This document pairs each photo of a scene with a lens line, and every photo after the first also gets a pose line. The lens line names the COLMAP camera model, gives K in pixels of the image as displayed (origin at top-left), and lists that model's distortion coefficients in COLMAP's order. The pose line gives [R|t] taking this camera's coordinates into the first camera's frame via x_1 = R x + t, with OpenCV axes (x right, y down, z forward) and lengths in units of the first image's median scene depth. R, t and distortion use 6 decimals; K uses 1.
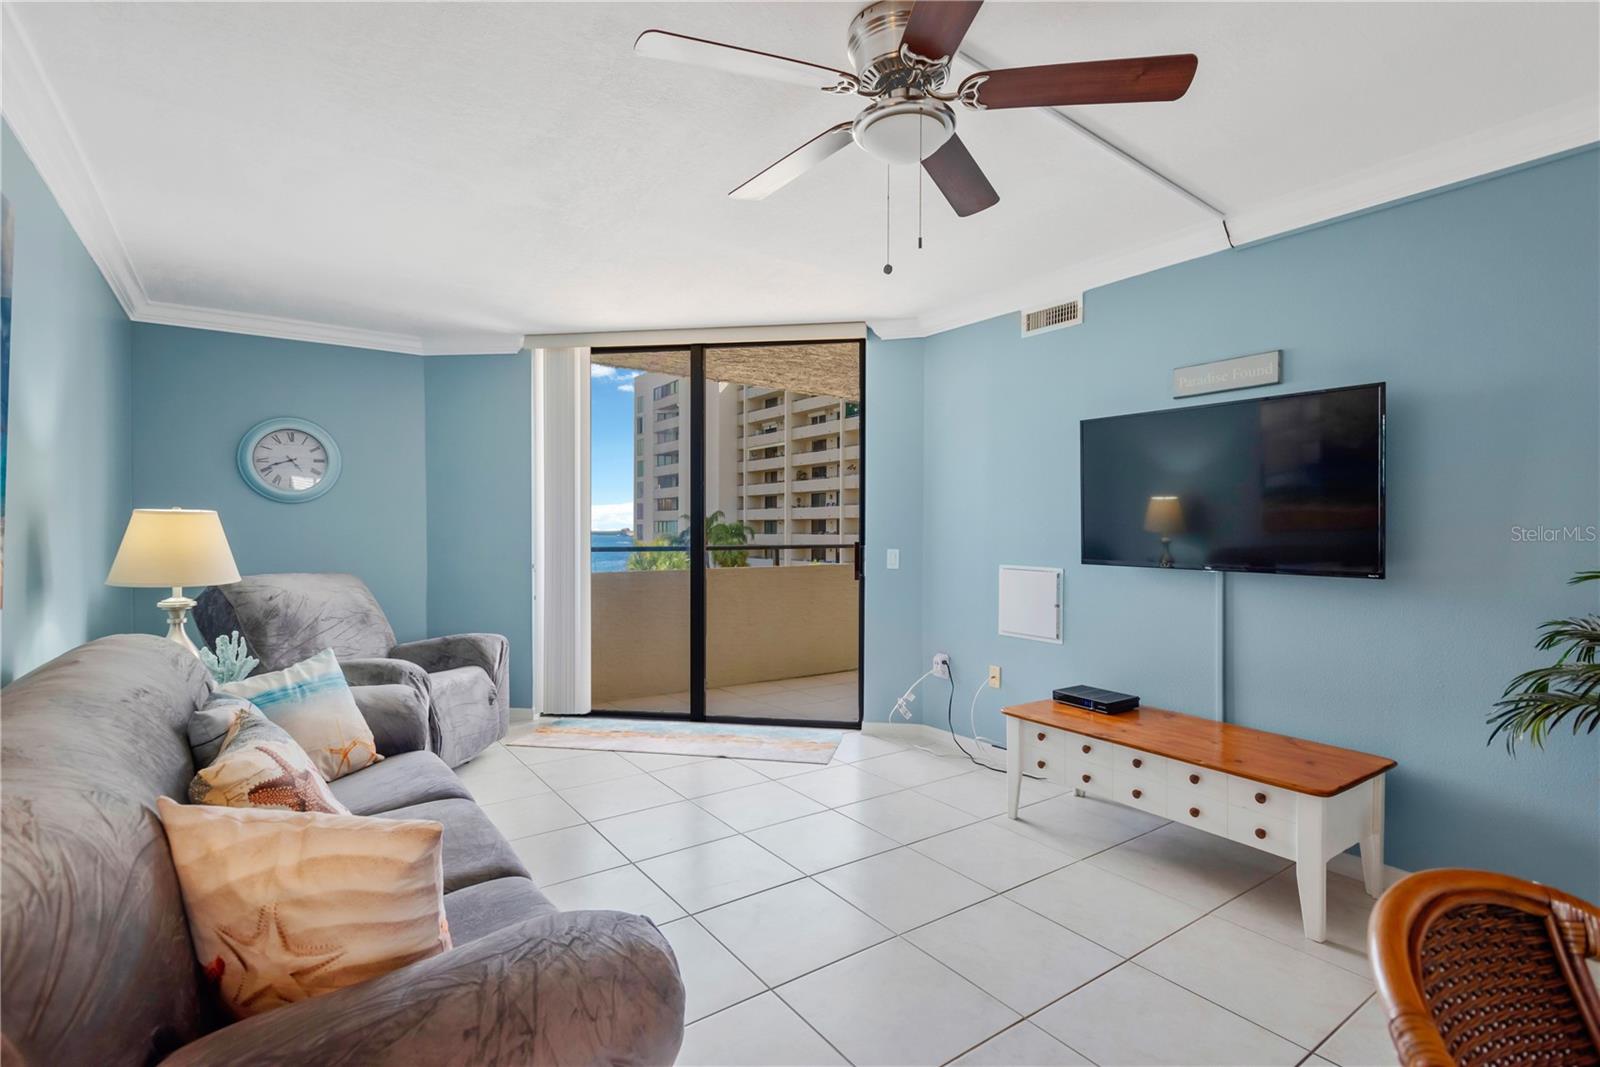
lens RADIAL K [[747.9, 0, 801.7], [0, 747.9, 534.4], [0, 0, 1]] dist [0.016054, -0.003473]
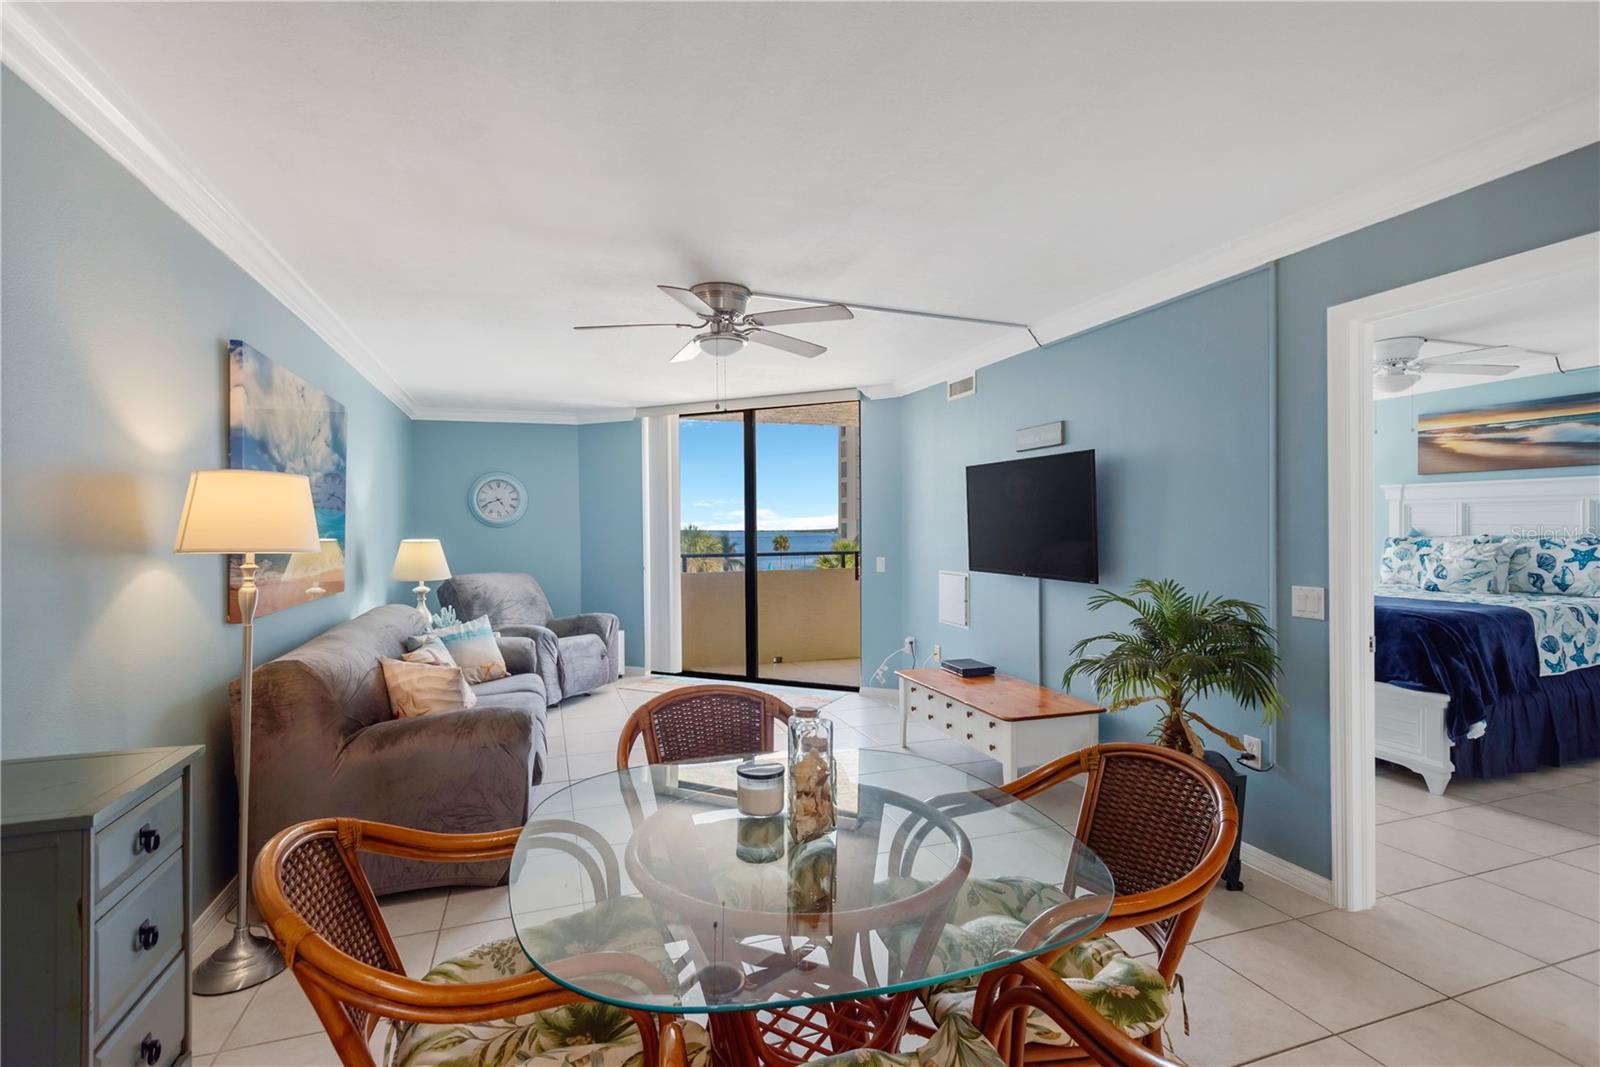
lens RADIAL K [[747.9, 0, 803.2], [0, 747.9, 535.0], [0, 0, 1]] dist [0.016054, -0.003473]
pose [[0.959974, -0.007032, -0.280000, 0.419259], [0.008656, 0.999952, 0.004561, -0.031127], [0.279955, -0.006802, 0.959989, -0.363143]]
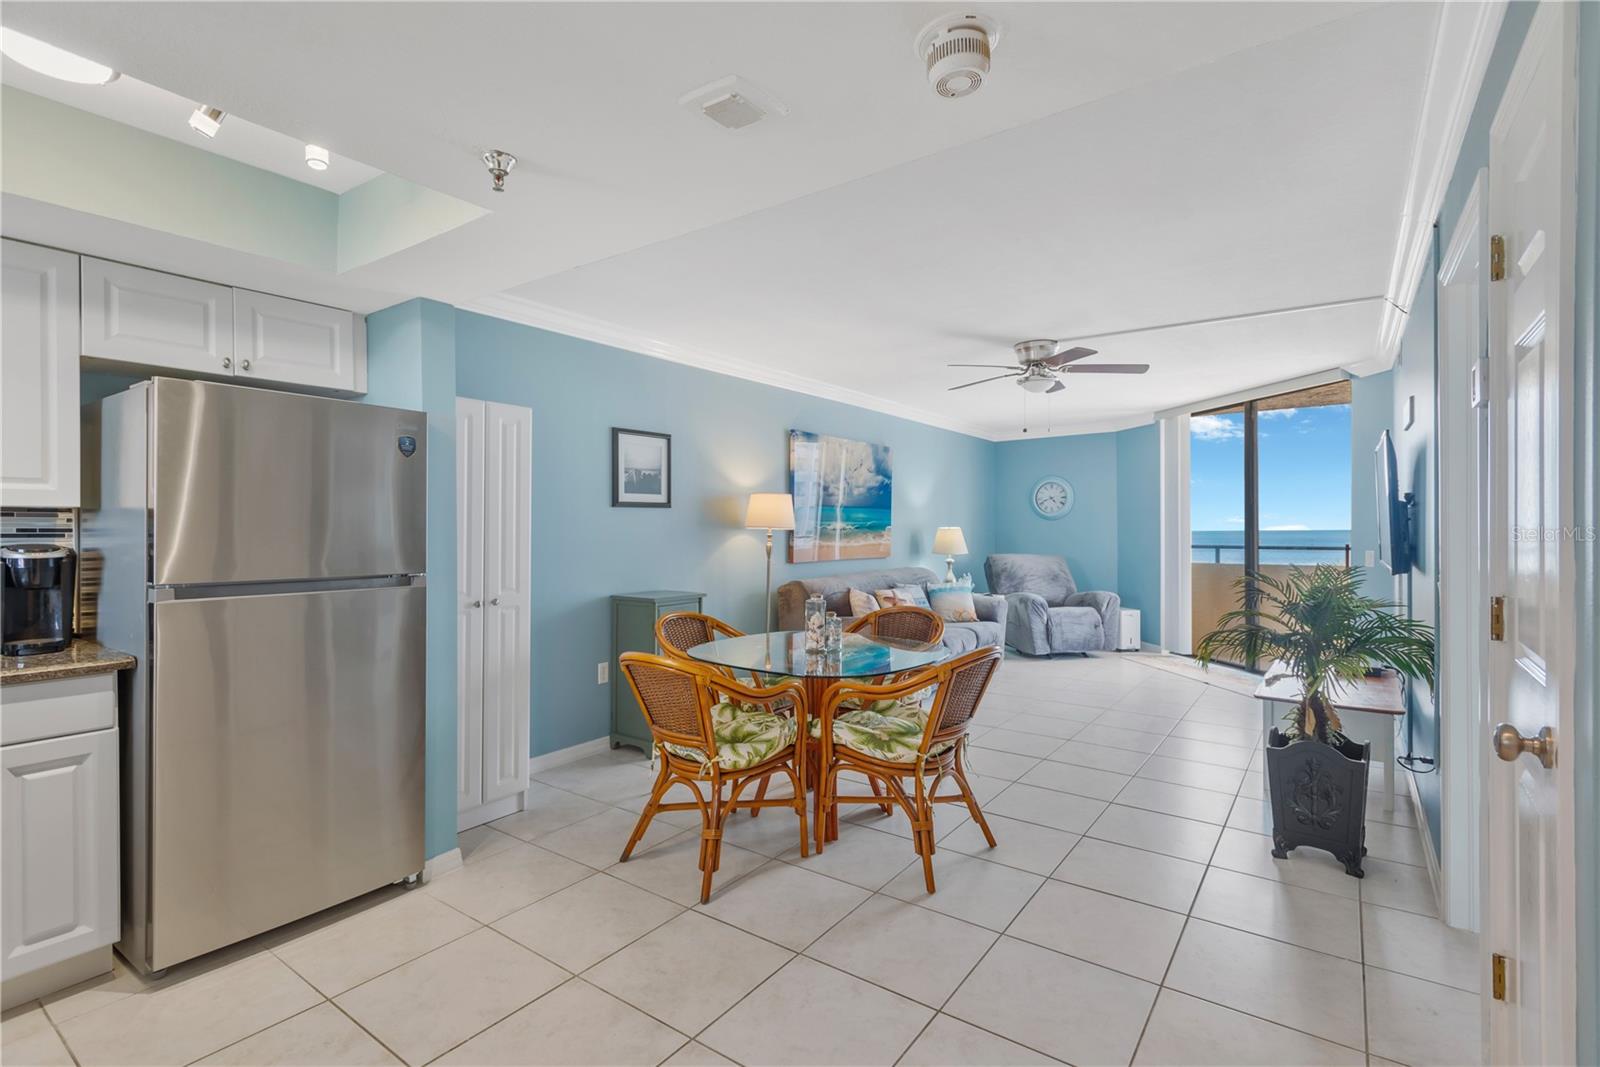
lens RADIAL K [[747.9, 0, 807.8], [0, 747.9, 533.6], [0, 0, 1]] dist [0.016054, -0.003473]
pose [[0.324624, 0.002461, -0.945840, 1.130149], [-0.000527, 0.999997, 0.002421, -0.011734], [0.945843, -0.000288, 0.324625, -0.282788]]
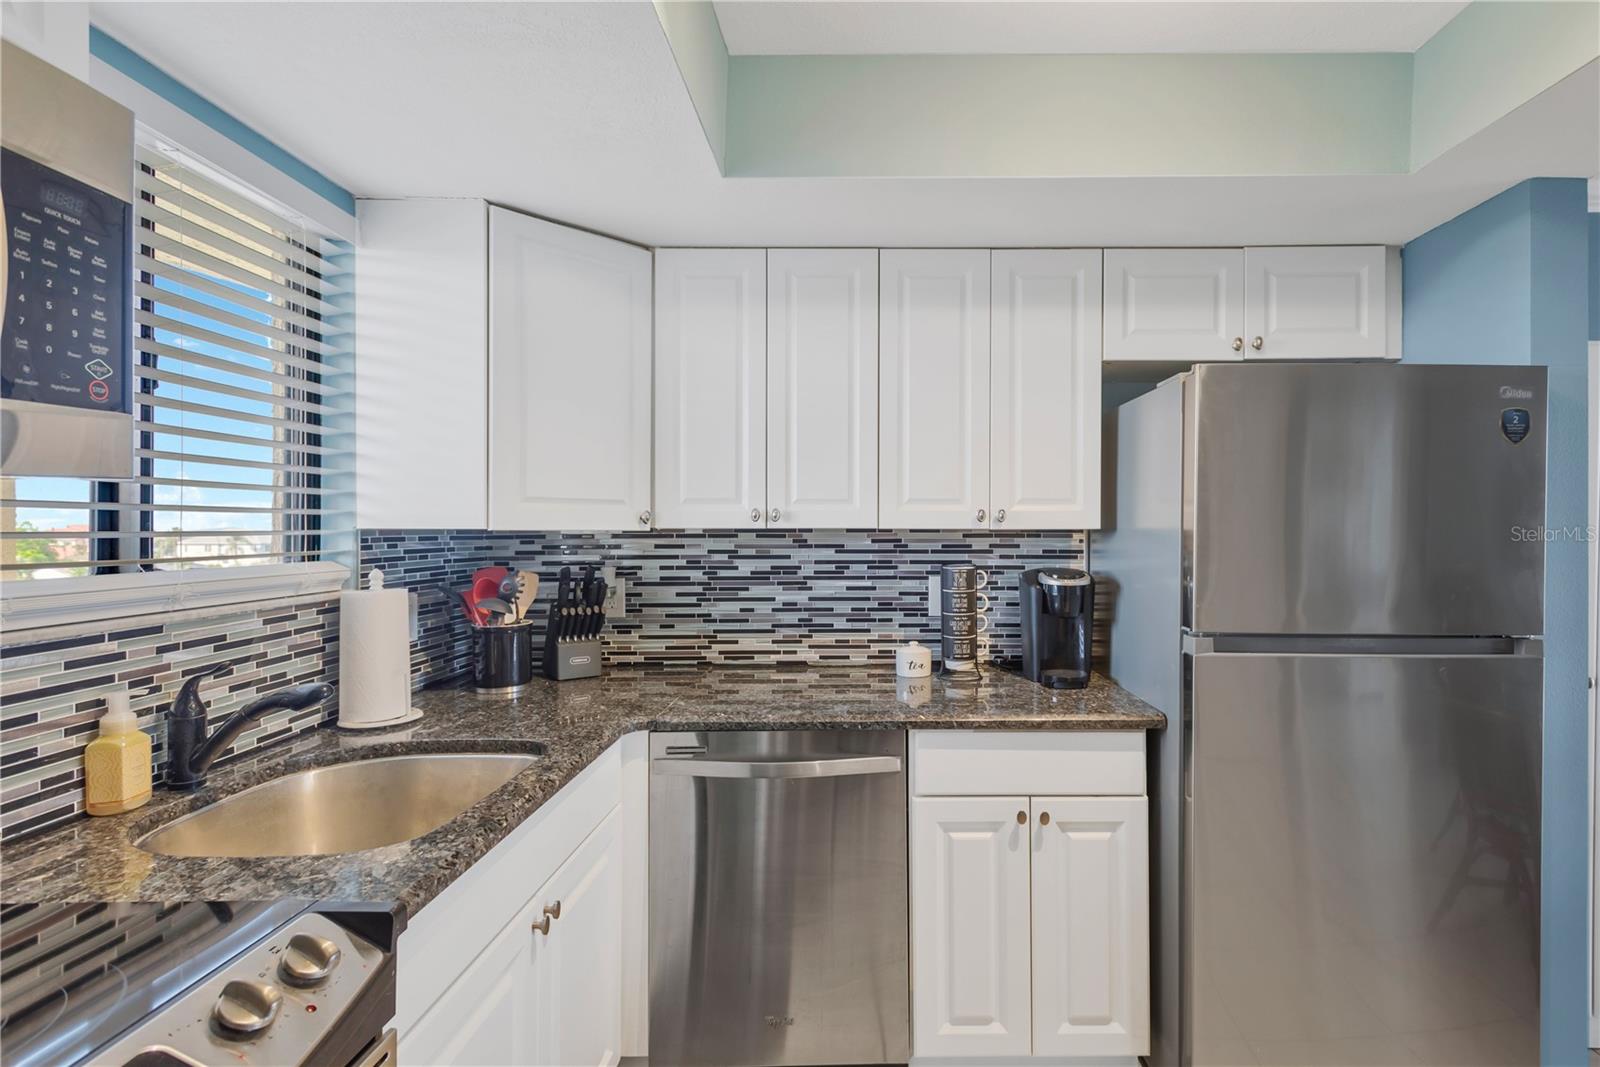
lens RADIAL K [[785.6, 0, 865.9], [0, 785.6, 530.2], [0, 0, 1]] dist [0.011039, -0.002159]
pose [[-0.580518, -0.003893, -0.814238, 0.934512], [-0.005971, 0.999982, -0.000523, -0.028514], [0.814225, 0.004558, -0.580531, -0.440923]]
